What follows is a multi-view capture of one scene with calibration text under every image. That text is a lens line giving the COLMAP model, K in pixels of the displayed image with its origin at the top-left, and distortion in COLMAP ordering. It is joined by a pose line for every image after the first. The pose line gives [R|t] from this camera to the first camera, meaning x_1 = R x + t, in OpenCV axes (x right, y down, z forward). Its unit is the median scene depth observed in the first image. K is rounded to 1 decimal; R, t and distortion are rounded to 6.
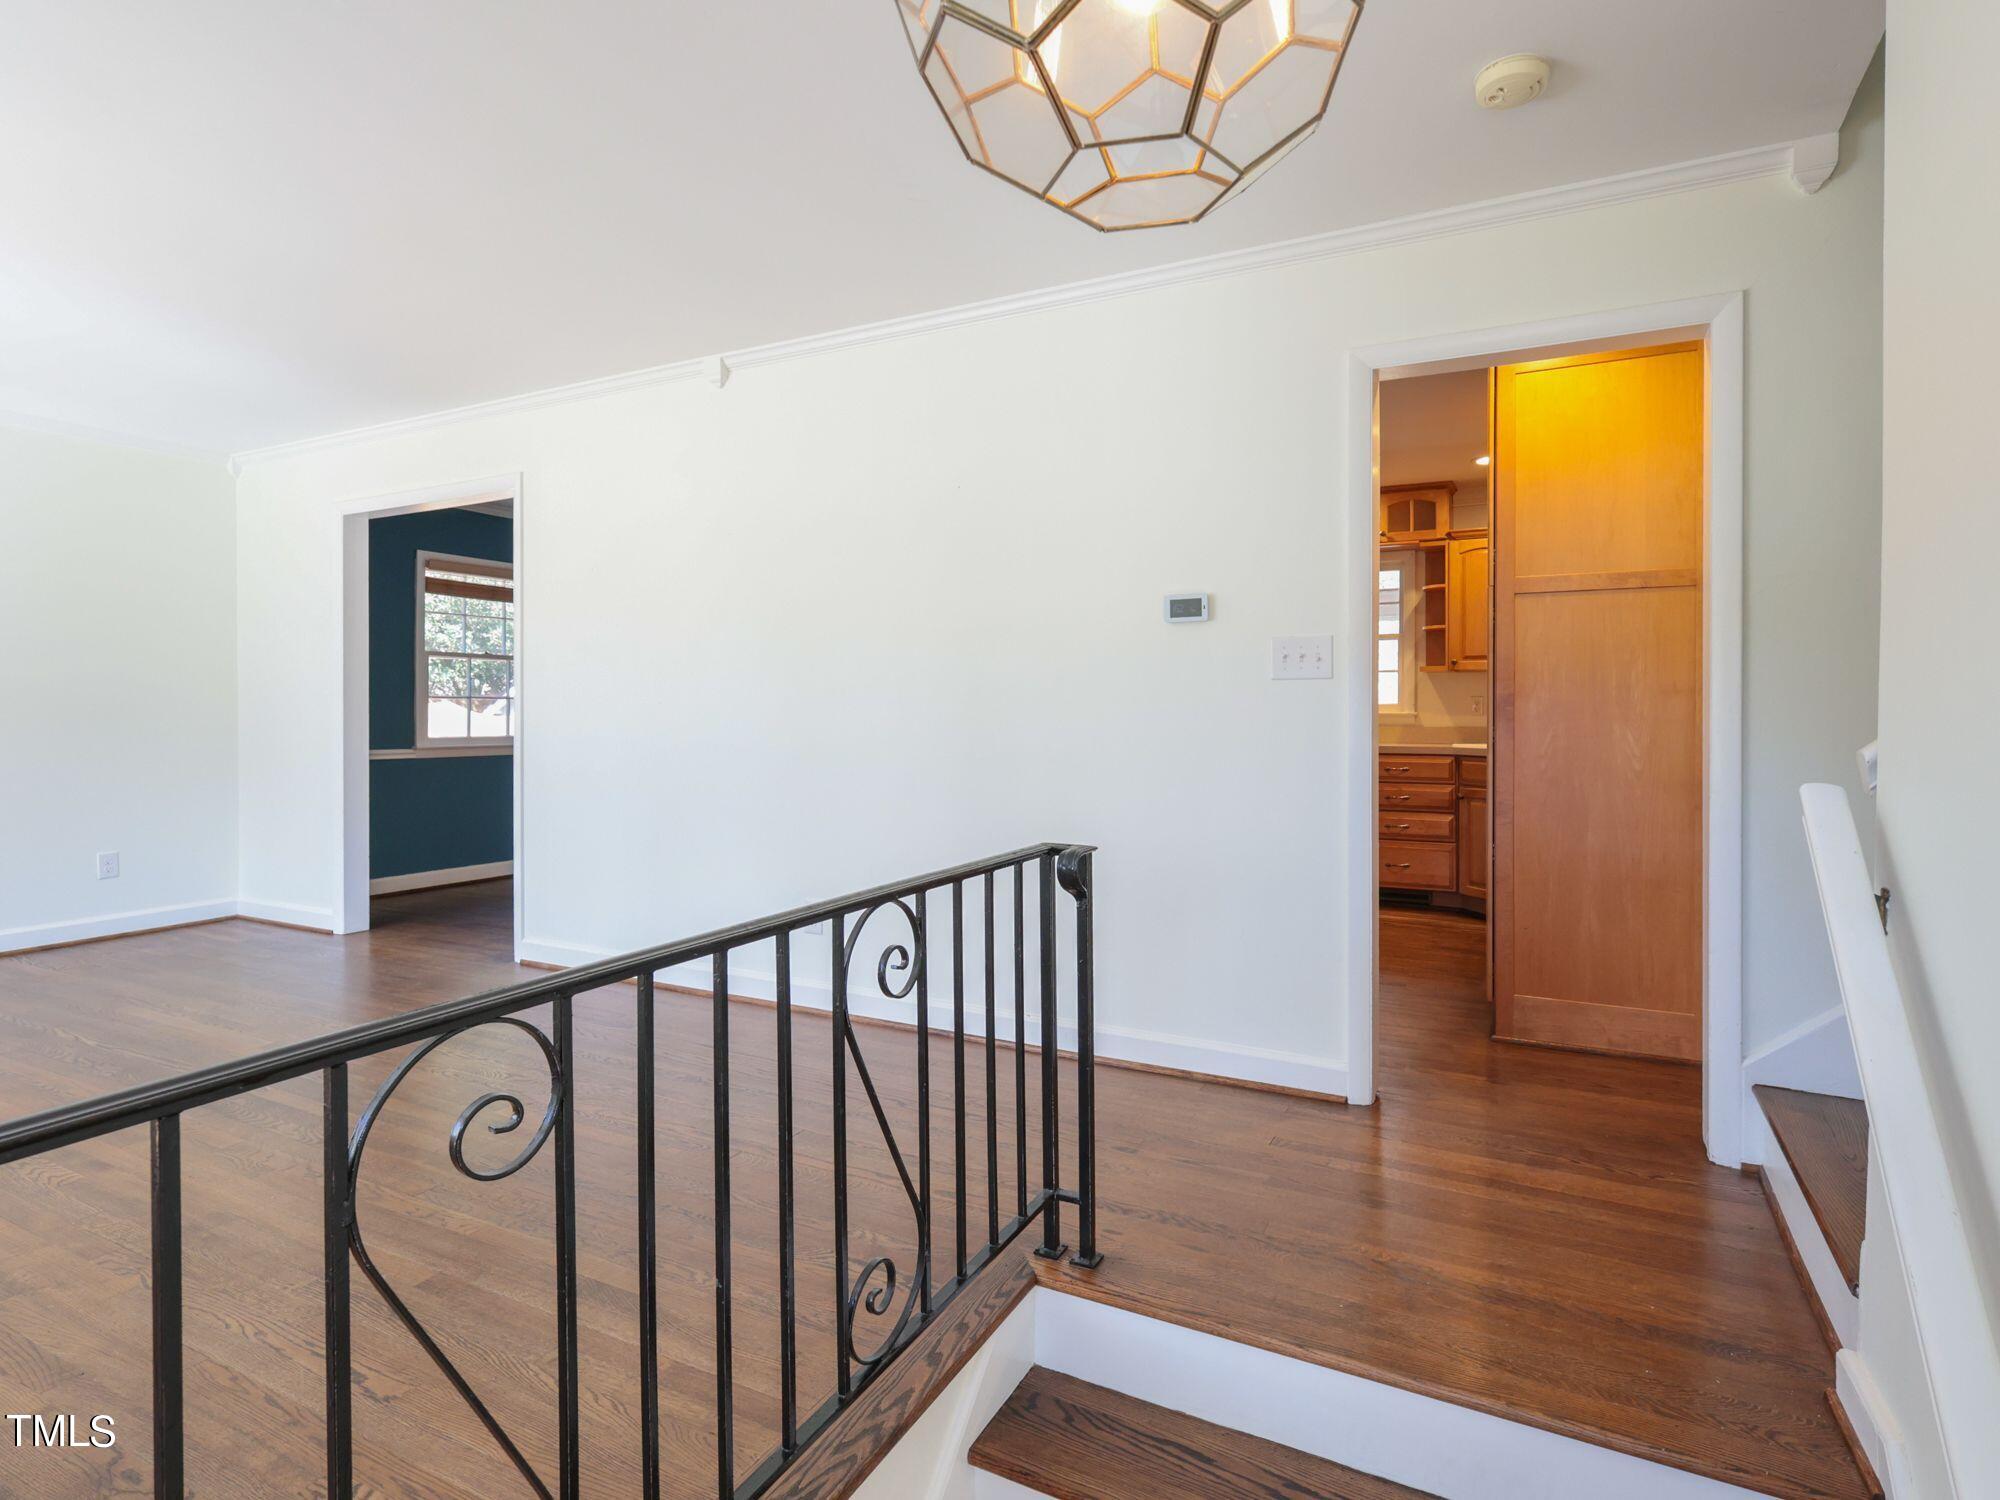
lens RADIAL K [[987.6, 0, 1016.6], [0, 987.6, 739.9], [0, 0, 1]] dist [0.000498, -0.000369]
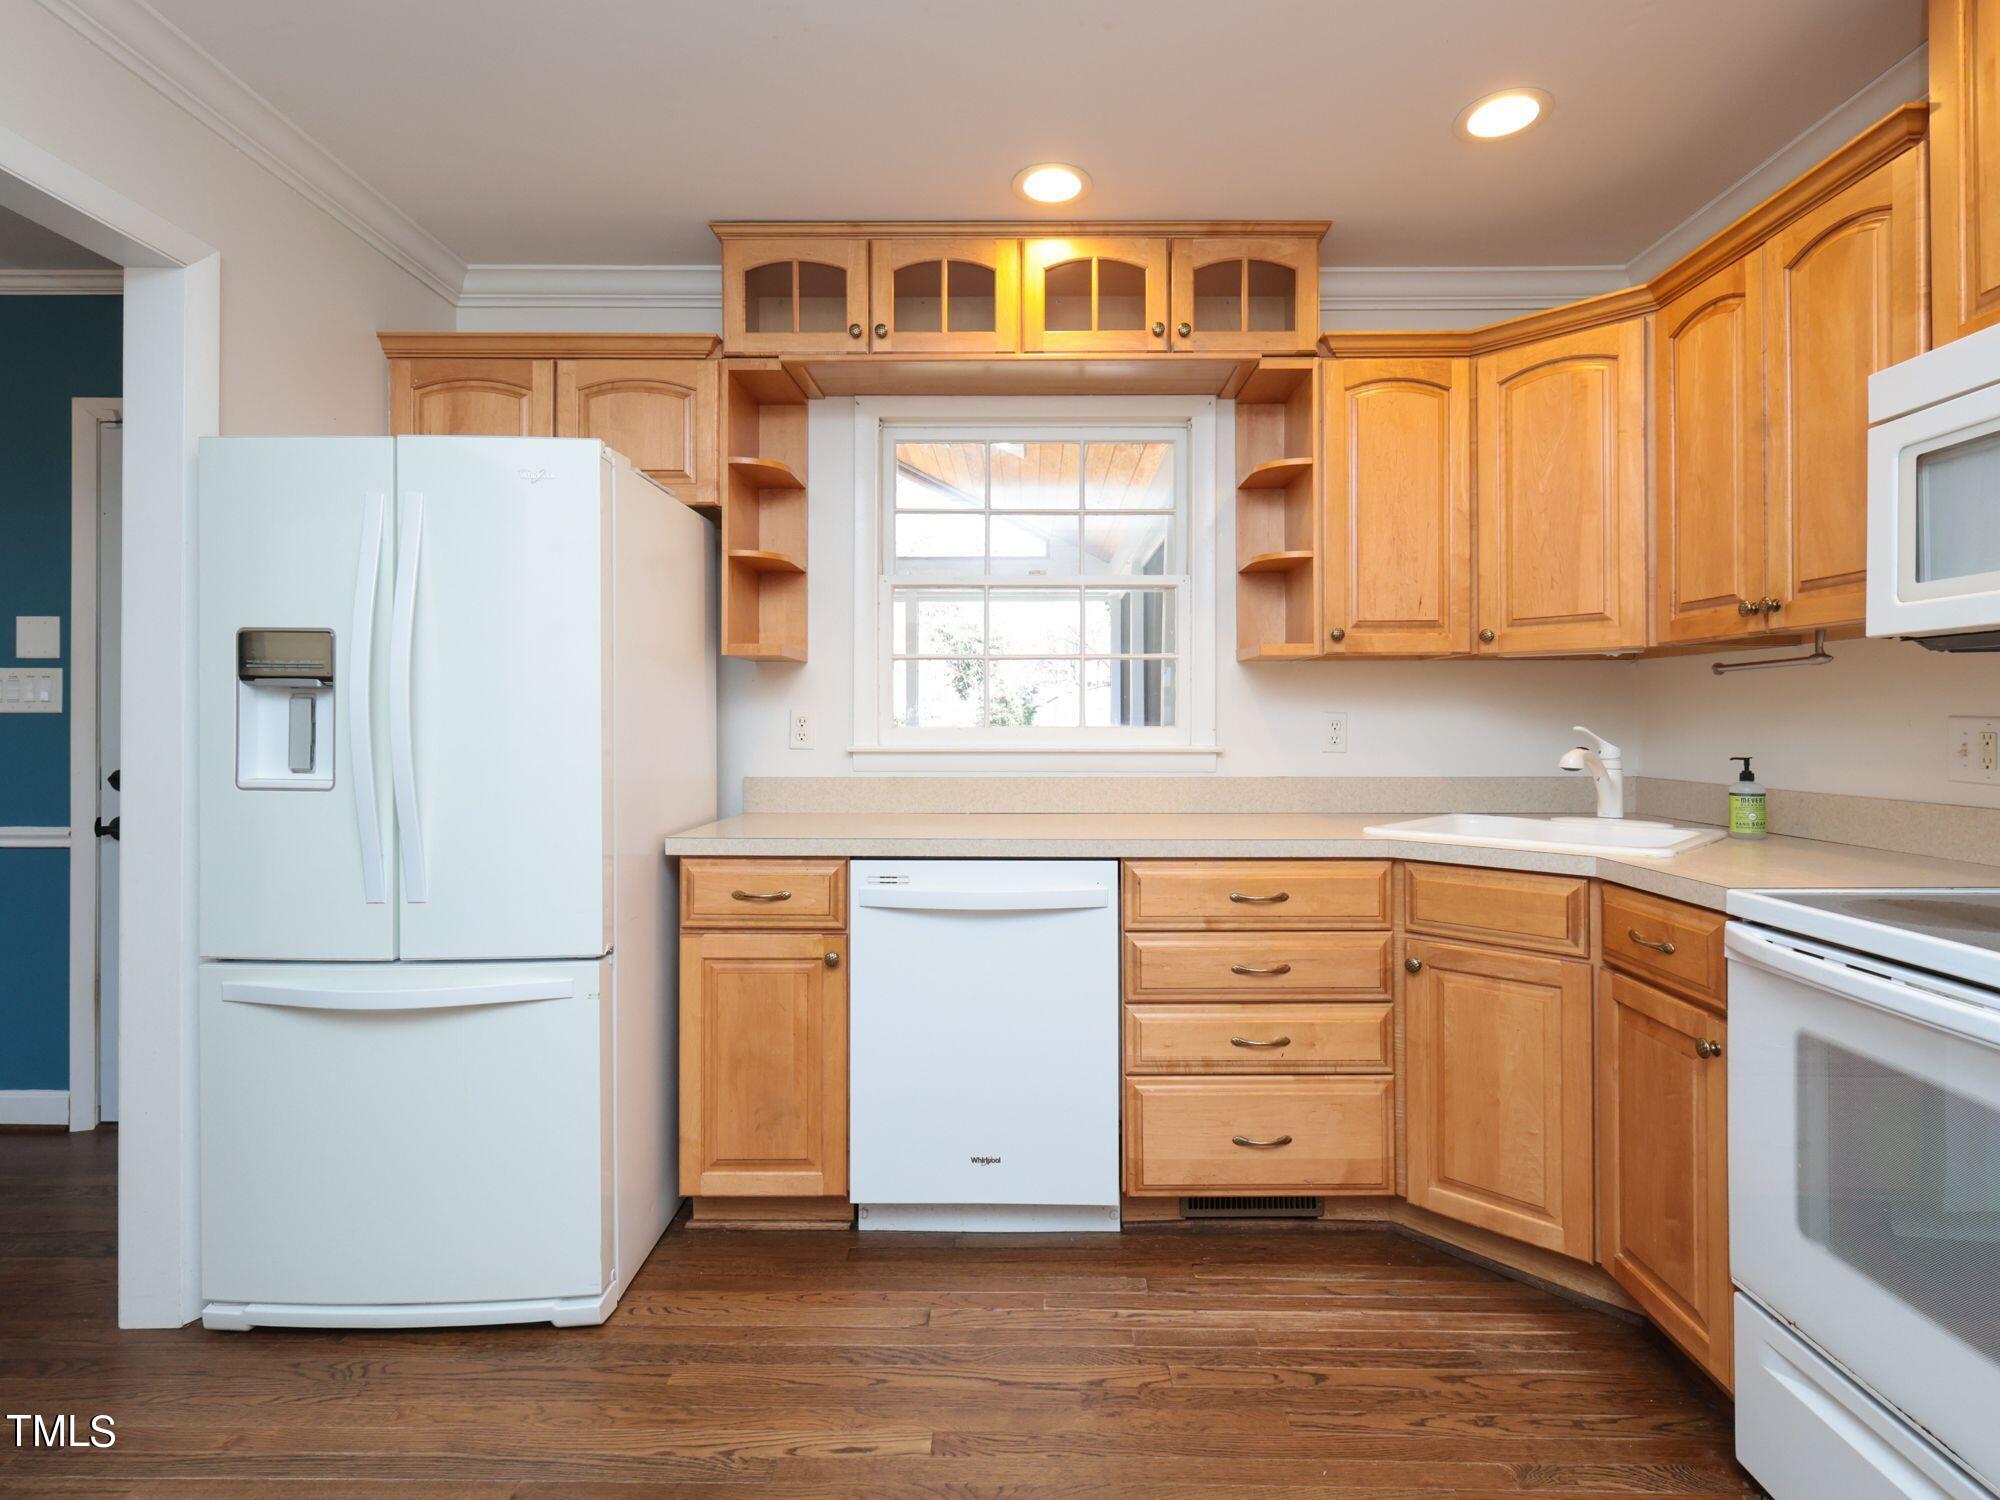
lens RADIAL K [[1017.3, 0, 1005.7], [0, 1017.3, 713.6], [0, 0, 1]] dist [-0.000821, -0.000516]
pose [[0.892200, 0.006458, 0.451594, 0.082041], [0.003448, 0.999771, -0.021109, -0.025908], [-0.451627, 0.020390, 0.891974, 0.501948]]
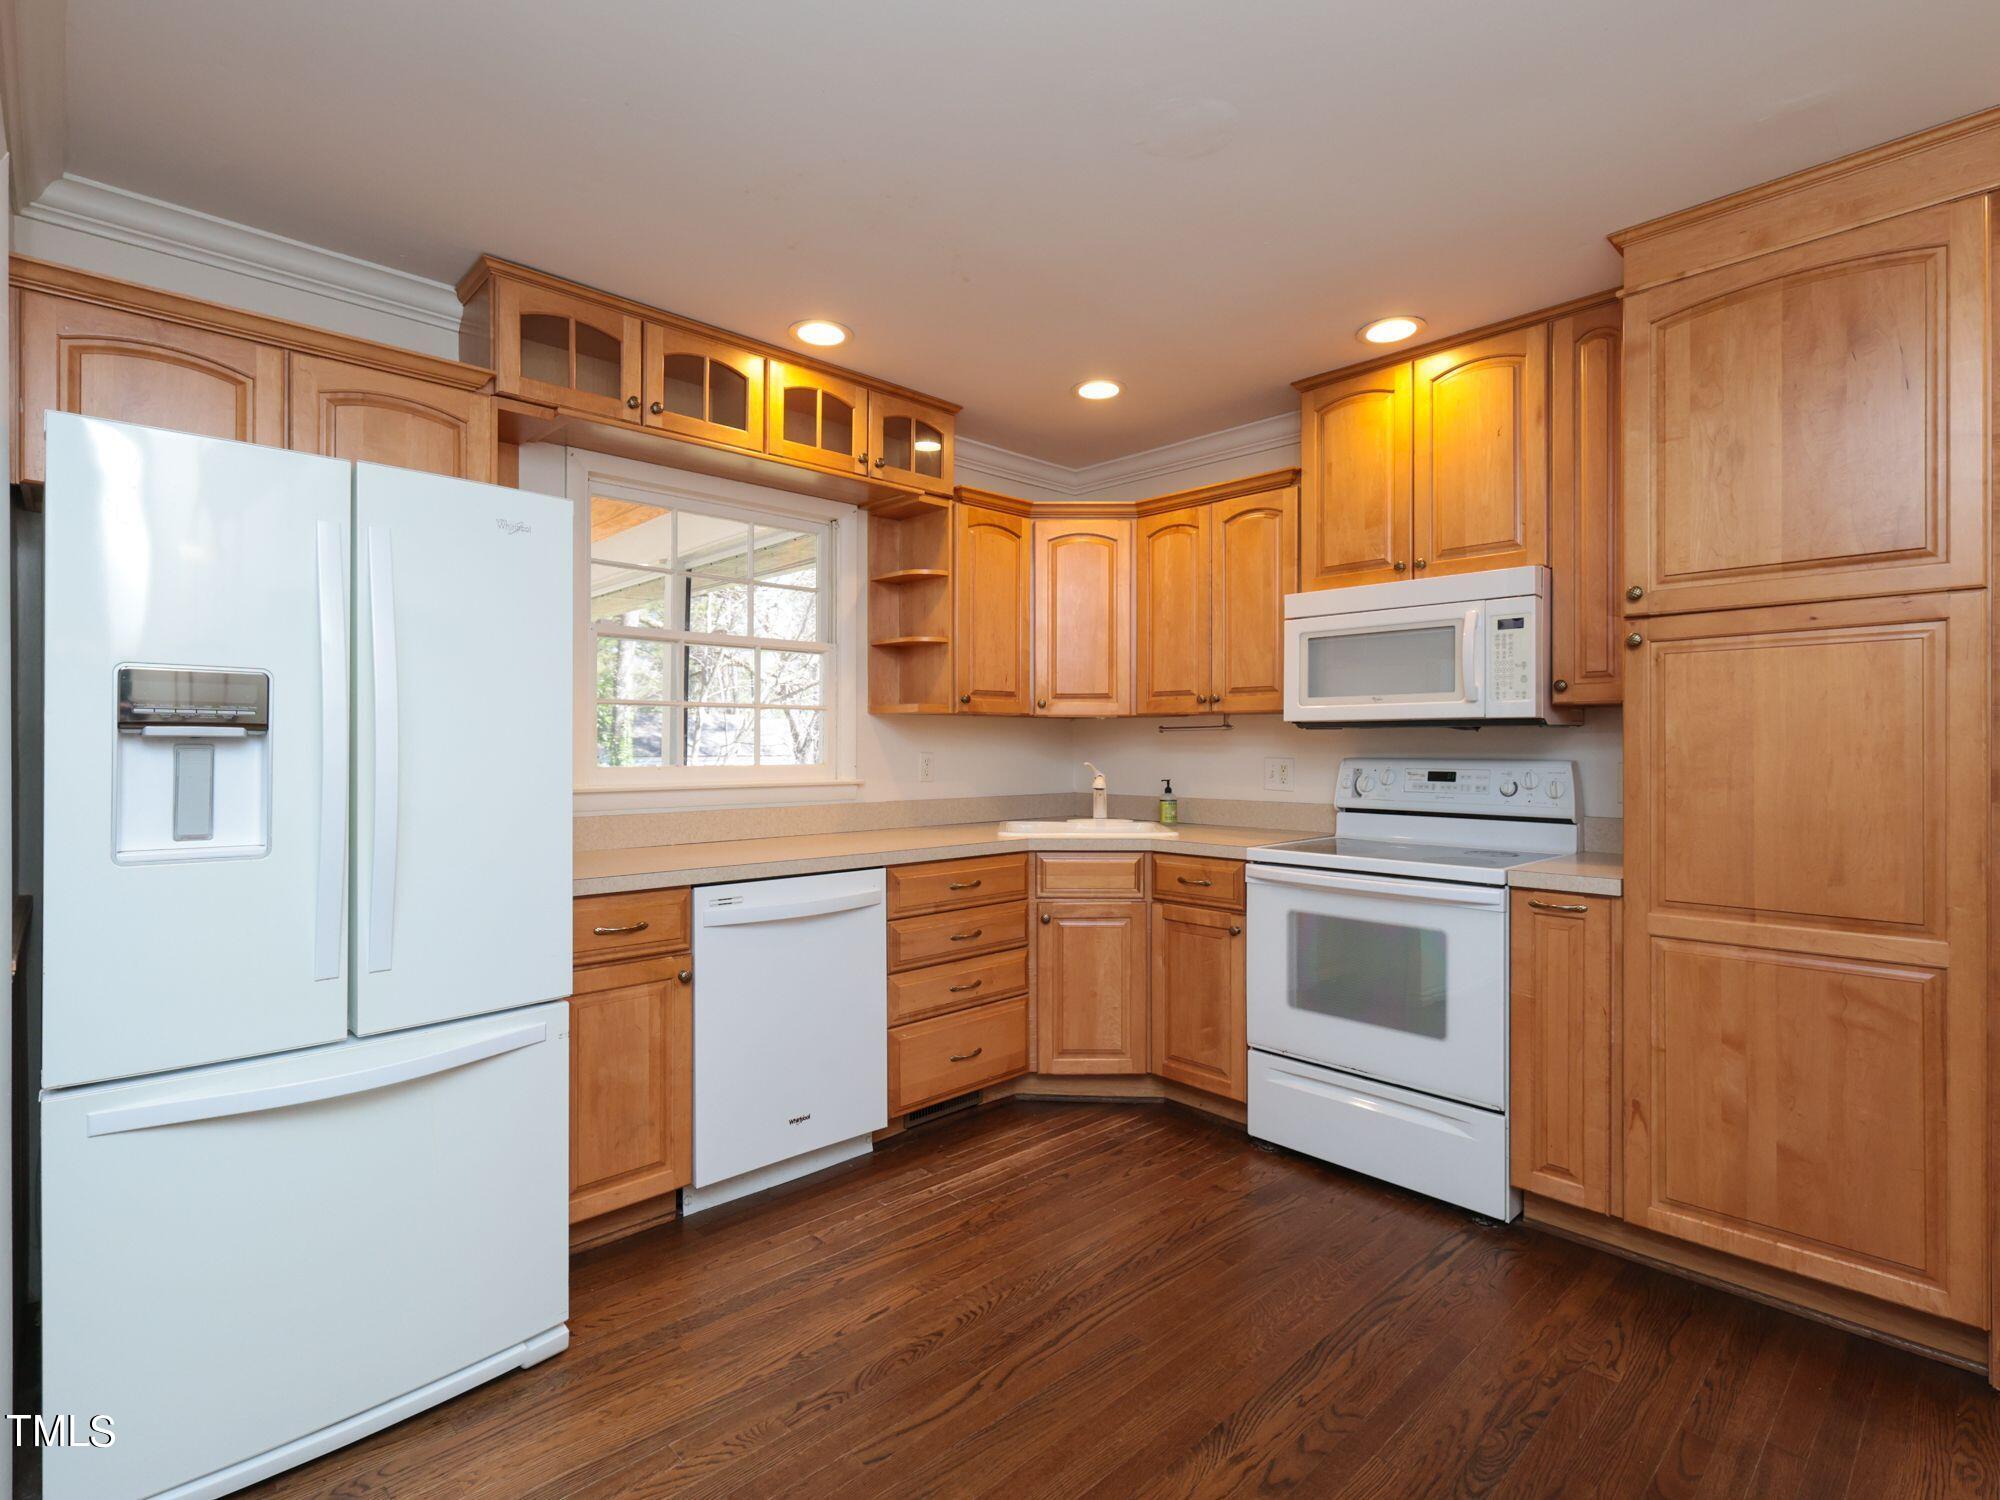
lens RADIAL K [[987.6, 0, 1016.6], [0, 987.6, 739.9], [0, 0, 1]] dist [0.000498, -0.000369]
pose [[0.319123, 0.008302, 0.947677, -0.101636], [0.011208, 0.999859, -0.012534, -0.033532], [-0.947647, 0.014621, 0.318985, 0.581958]]
